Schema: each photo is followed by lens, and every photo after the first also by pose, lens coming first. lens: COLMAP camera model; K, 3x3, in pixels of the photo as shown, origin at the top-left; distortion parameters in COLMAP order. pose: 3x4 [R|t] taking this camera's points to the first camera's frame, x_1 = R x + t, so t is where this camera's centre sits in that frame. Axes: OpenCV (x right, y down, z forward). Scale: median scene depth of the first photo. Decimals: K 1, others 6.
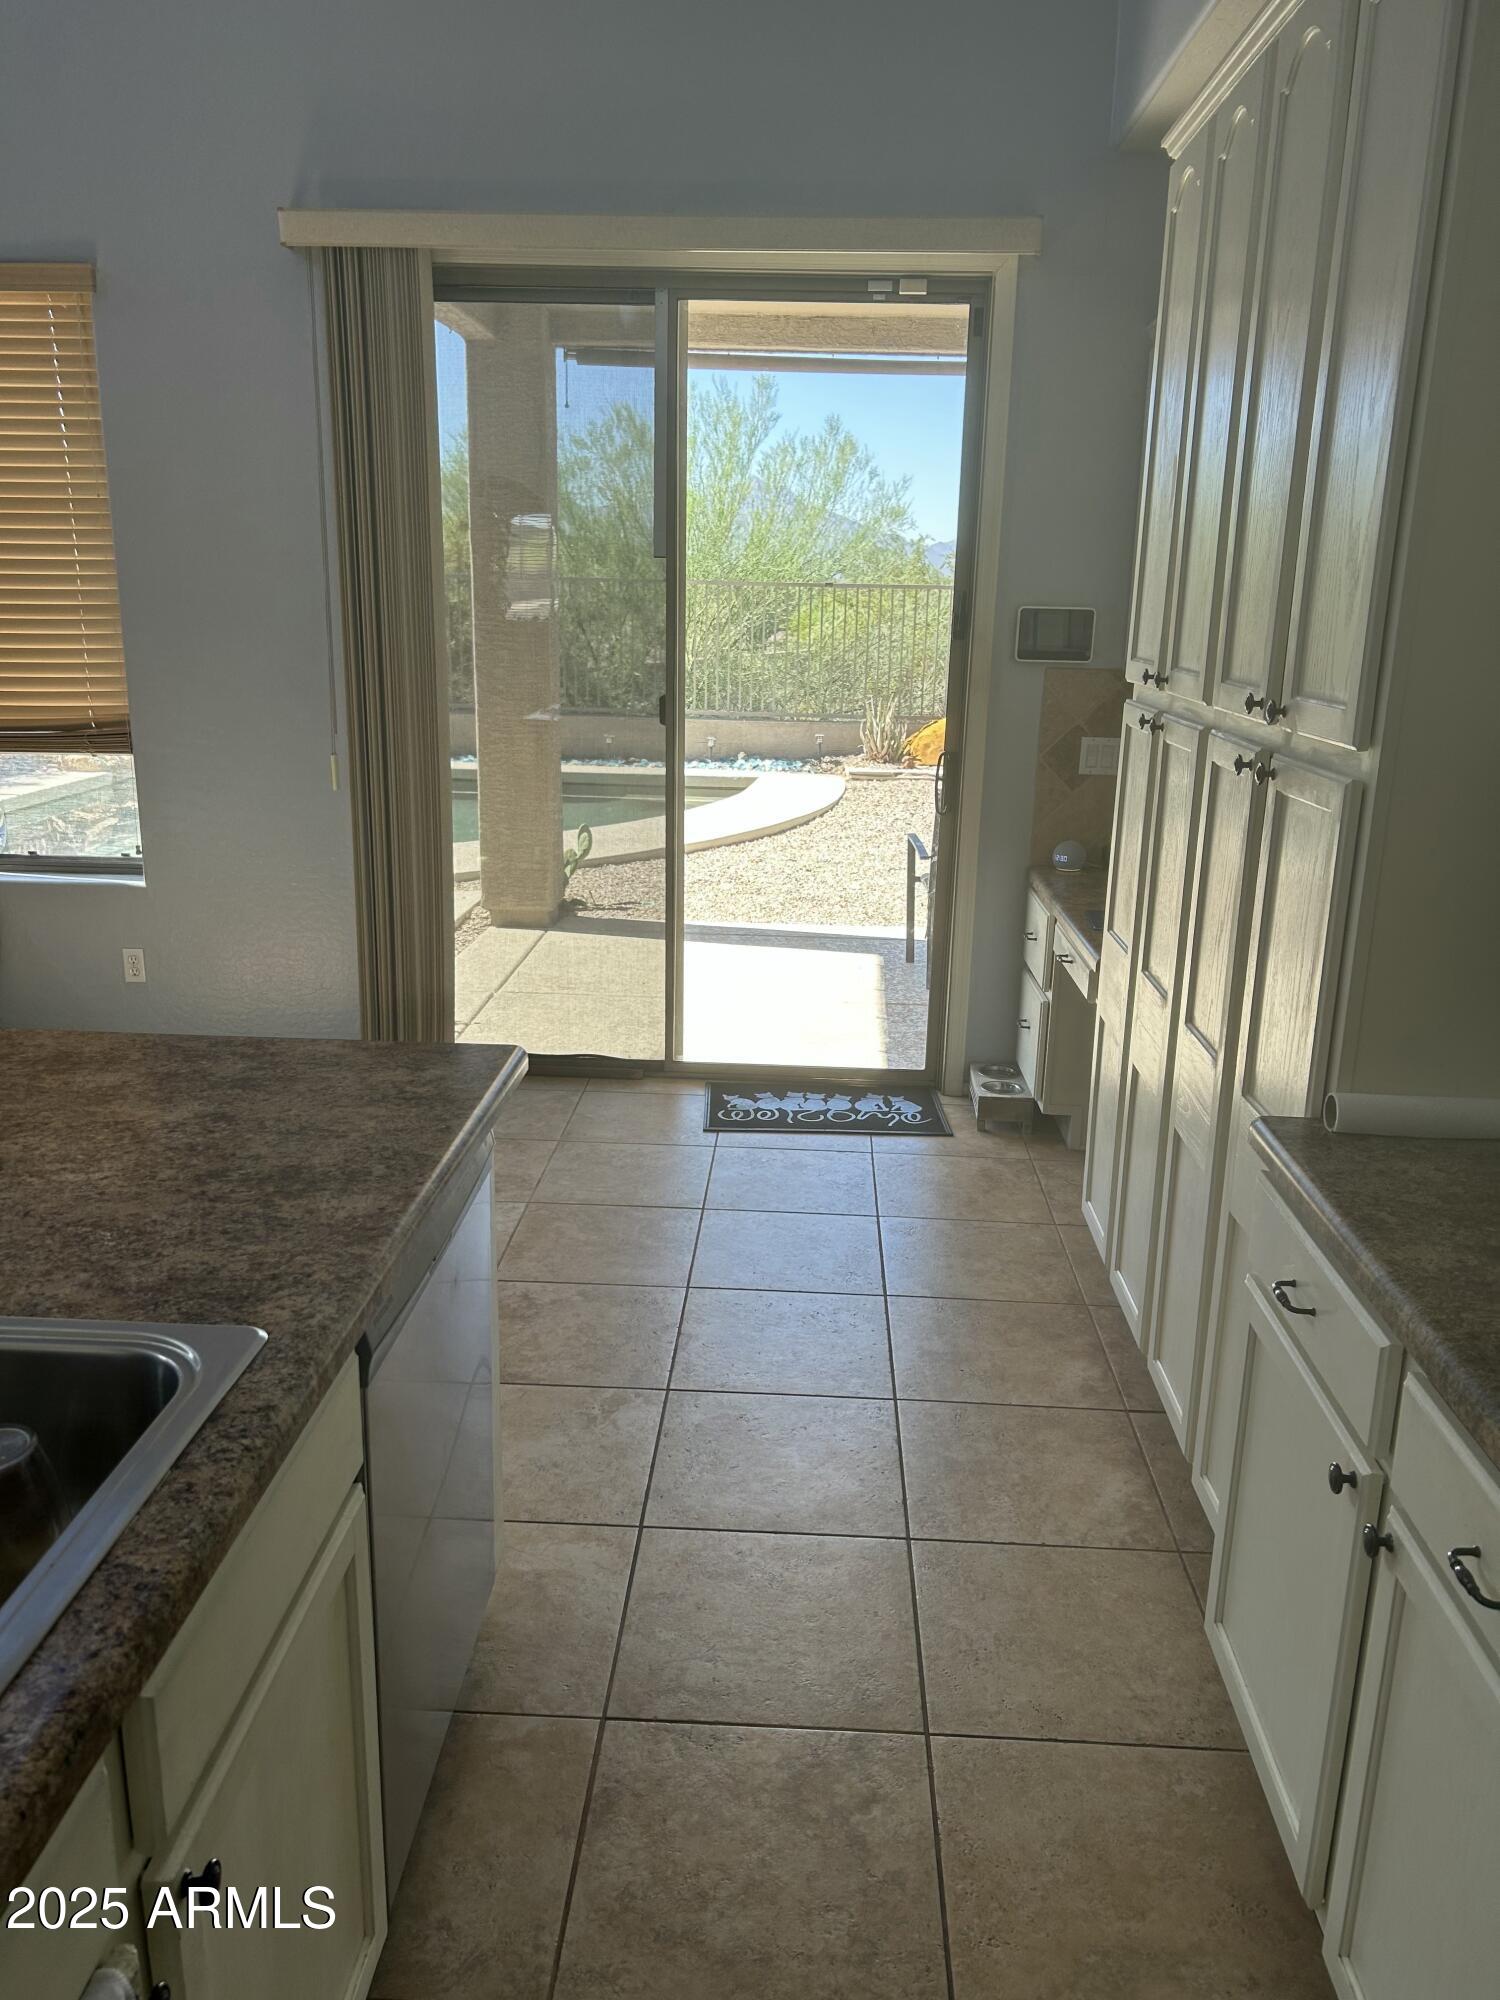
lens RADIAL K [[1523.0, 0, 751.4], [0, 1523.0, 1034.5], [0, 0, 1]] dist [-0.047713, 0.032470]
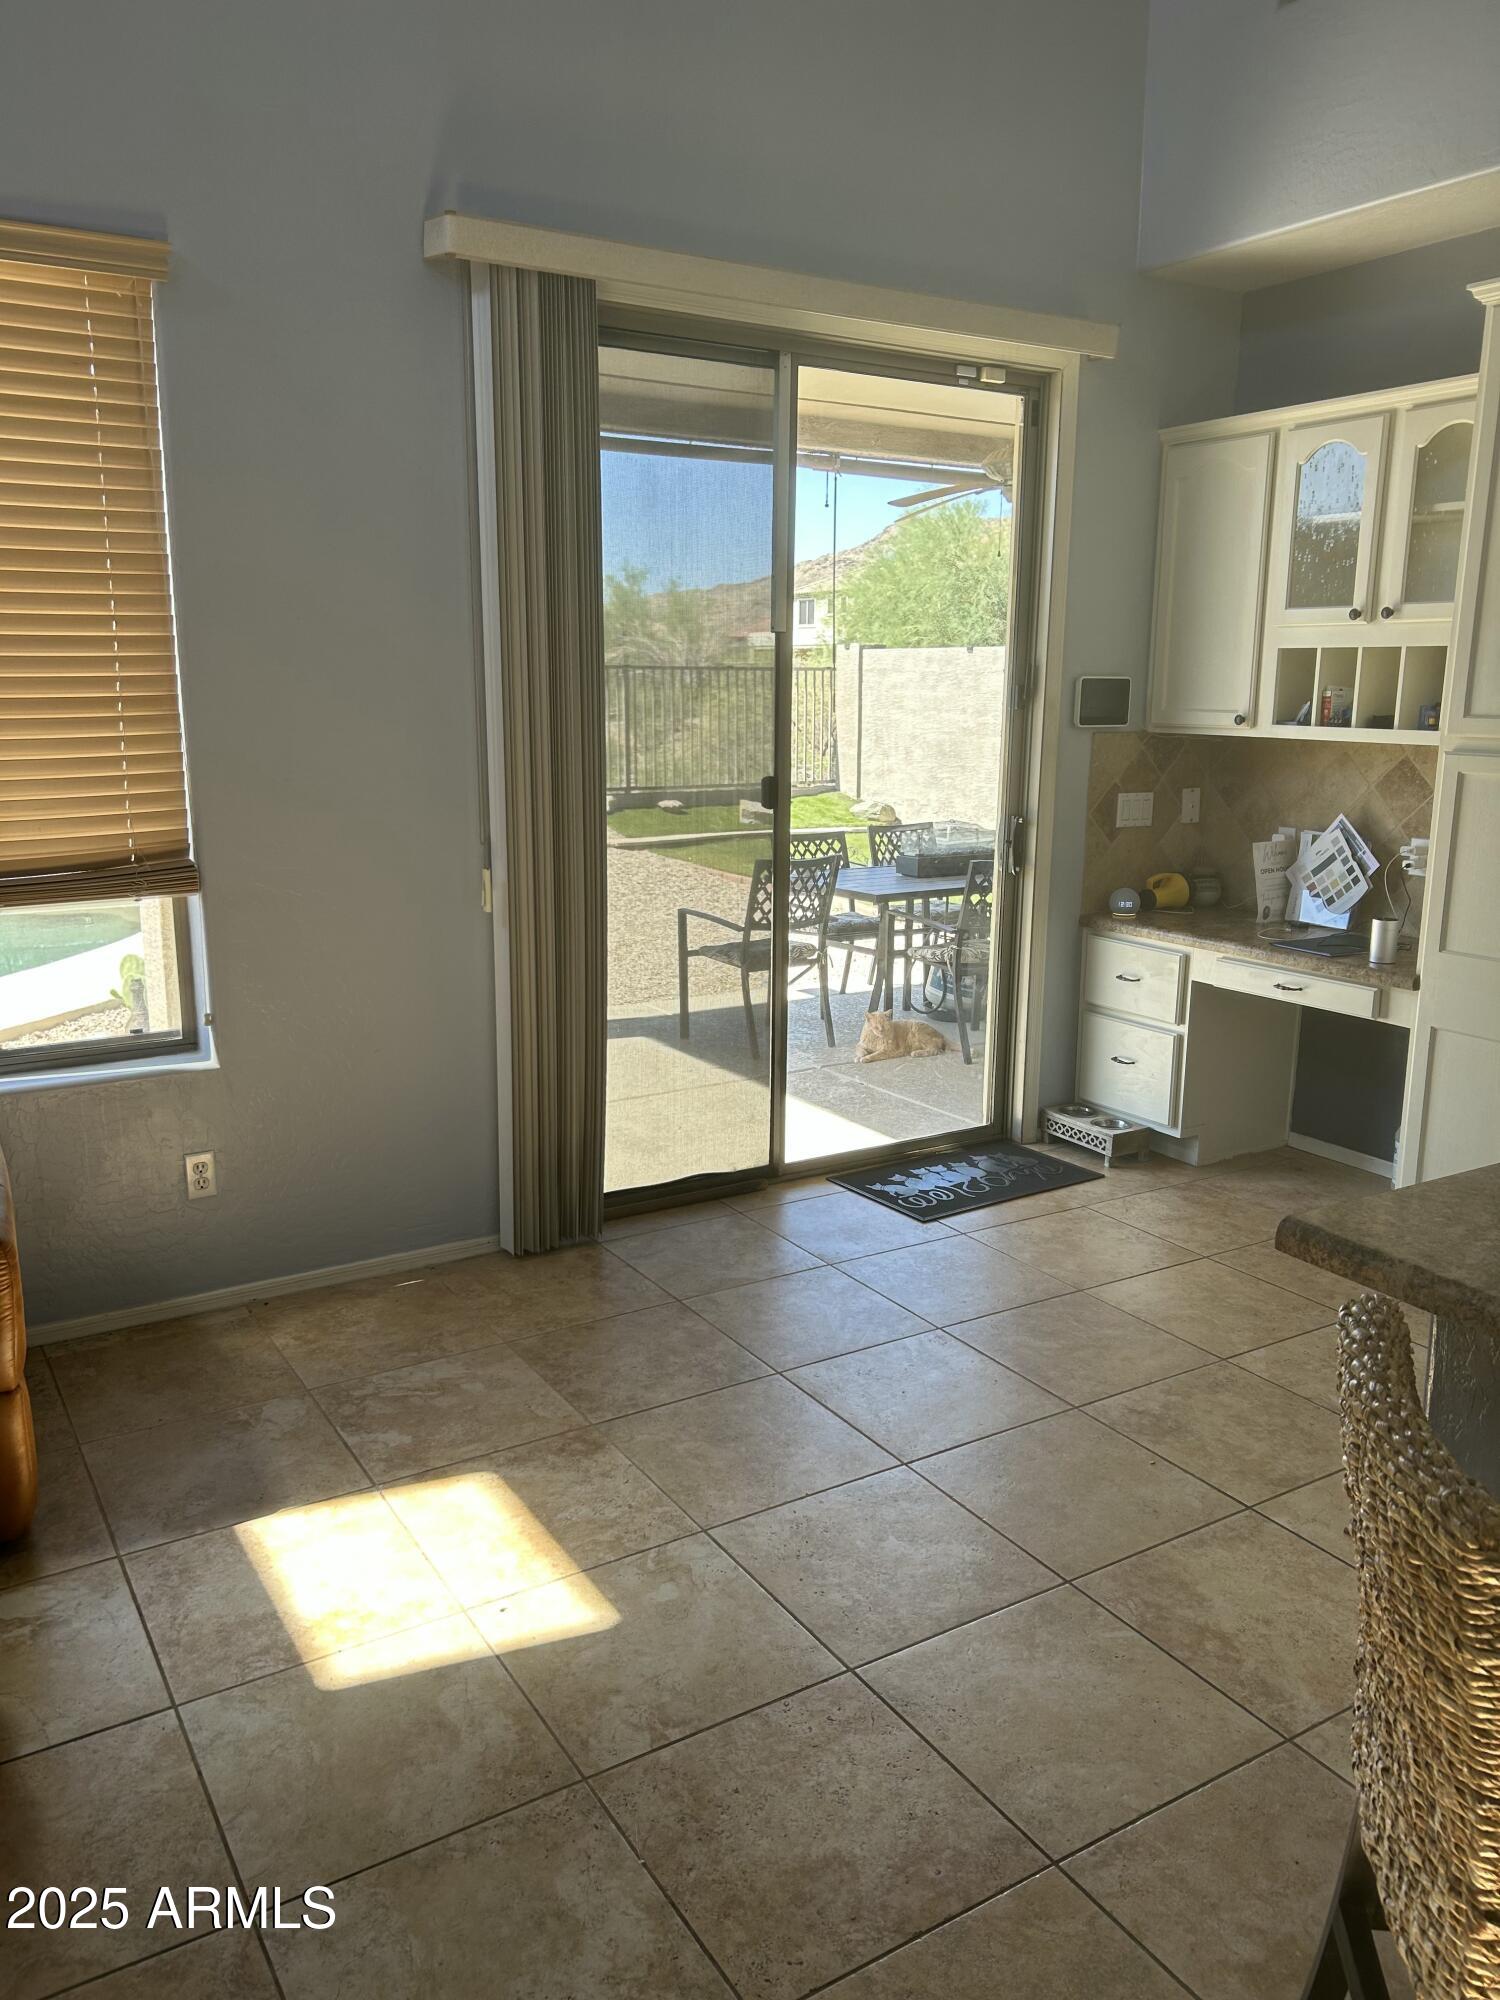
lens RADIAL K [[1522.8, 0, 750.0], [0, 1522.8, 1000.0], [0, 0, 1]] dist [0.002849, 0.000658]
pose [[0.829083, -0.134870, 0.542616, -0.616383], [0.169938, 0.985345, -0.014742, -0.078131], [-0.532676, 0.104433, 0.839851, 0.233746]]
